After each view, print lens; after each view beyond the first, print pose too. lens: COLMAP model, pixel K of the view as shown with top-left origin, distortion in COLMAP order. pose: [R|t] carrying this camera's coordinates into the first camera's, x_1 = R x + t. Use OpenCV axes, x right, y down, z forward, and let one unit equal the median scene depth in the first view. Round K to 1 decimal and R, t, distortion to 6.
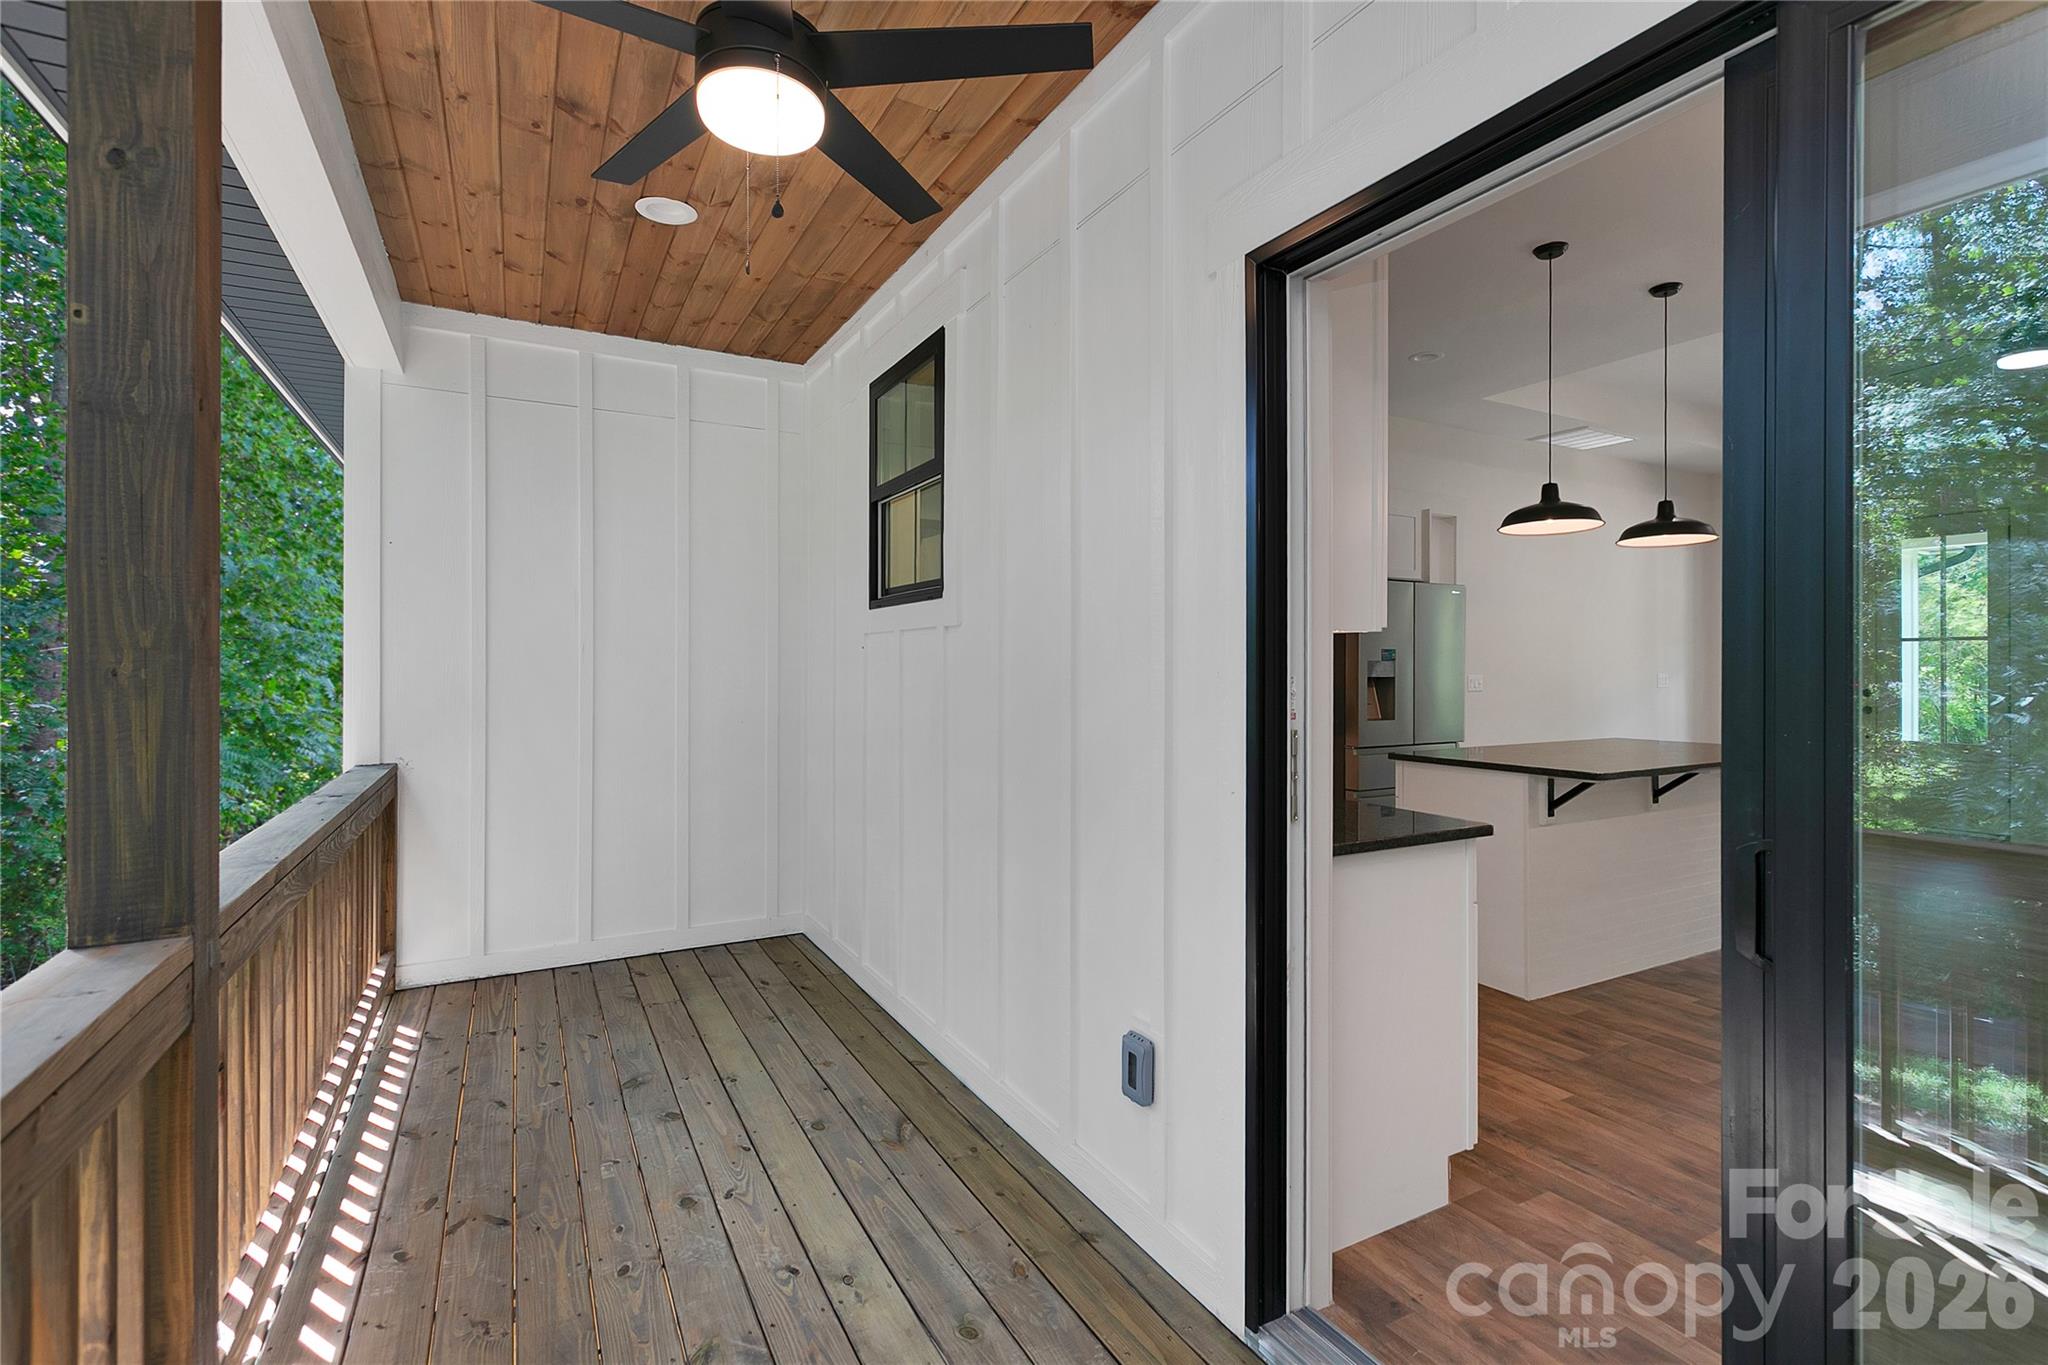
lens RADIAL K [[966.2, 0, 1032.5], [0, 966.2, 663.9], [0, 0, 1]] dist [0.003958, 0.001178]
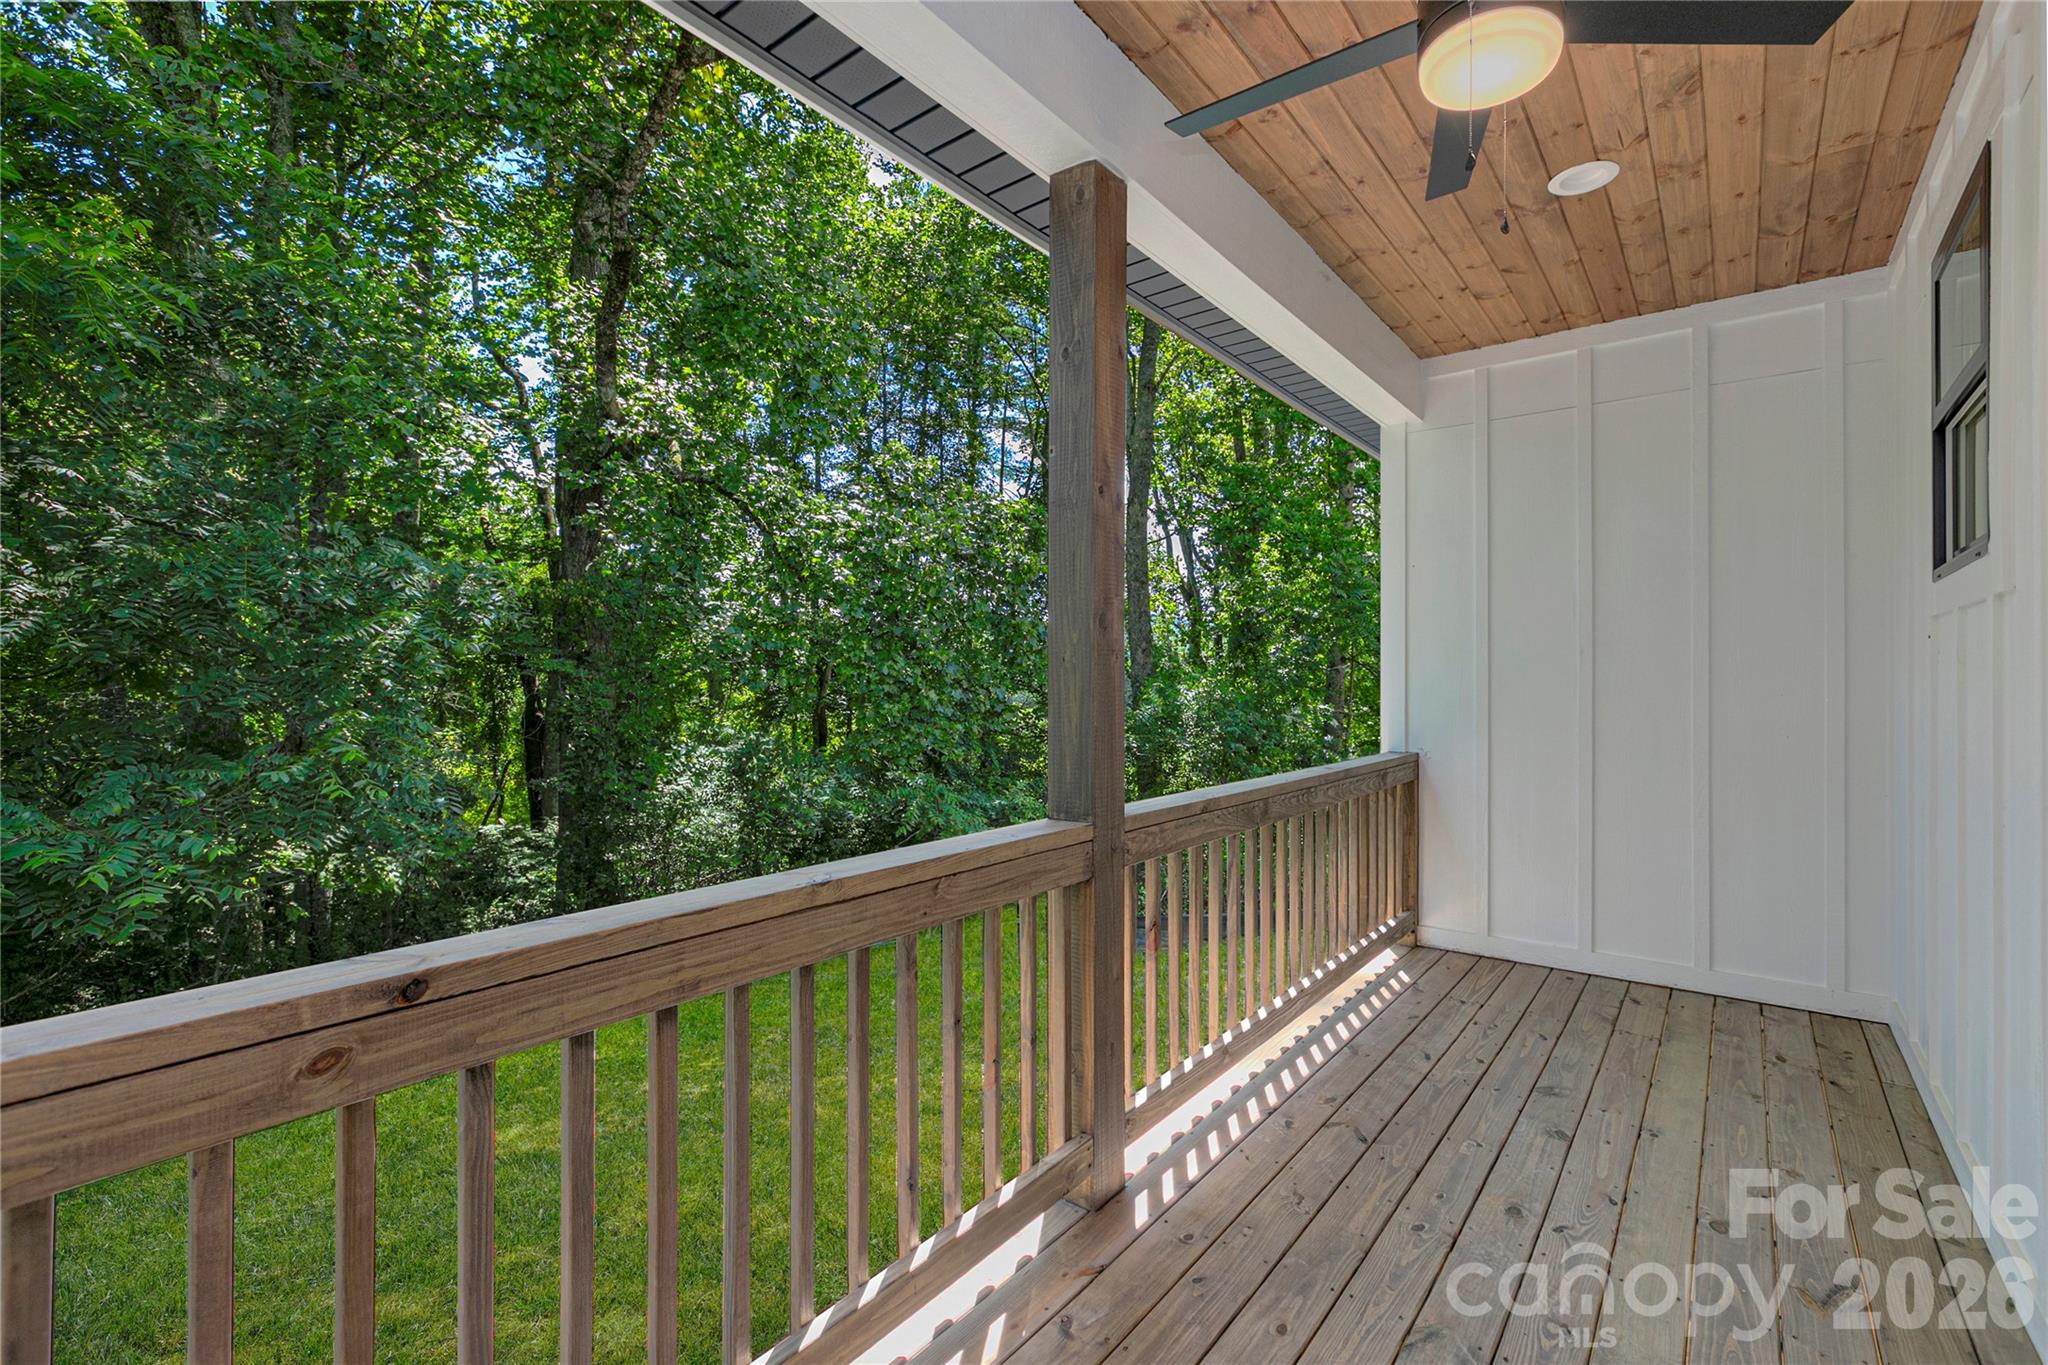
lens RADIAL K [[932.7, 0, 1032.0], [0, 932.7, 682.1], [0, 0, 1]] dist [0.000331, -0.001504]
pose [[0.371851, -0.002230, -0.928290, 0.221941], [-0.004202, 0.999983, -0.004086, 0.023703], [0.928283, 0.005420, 0.371835, 0.139790]]
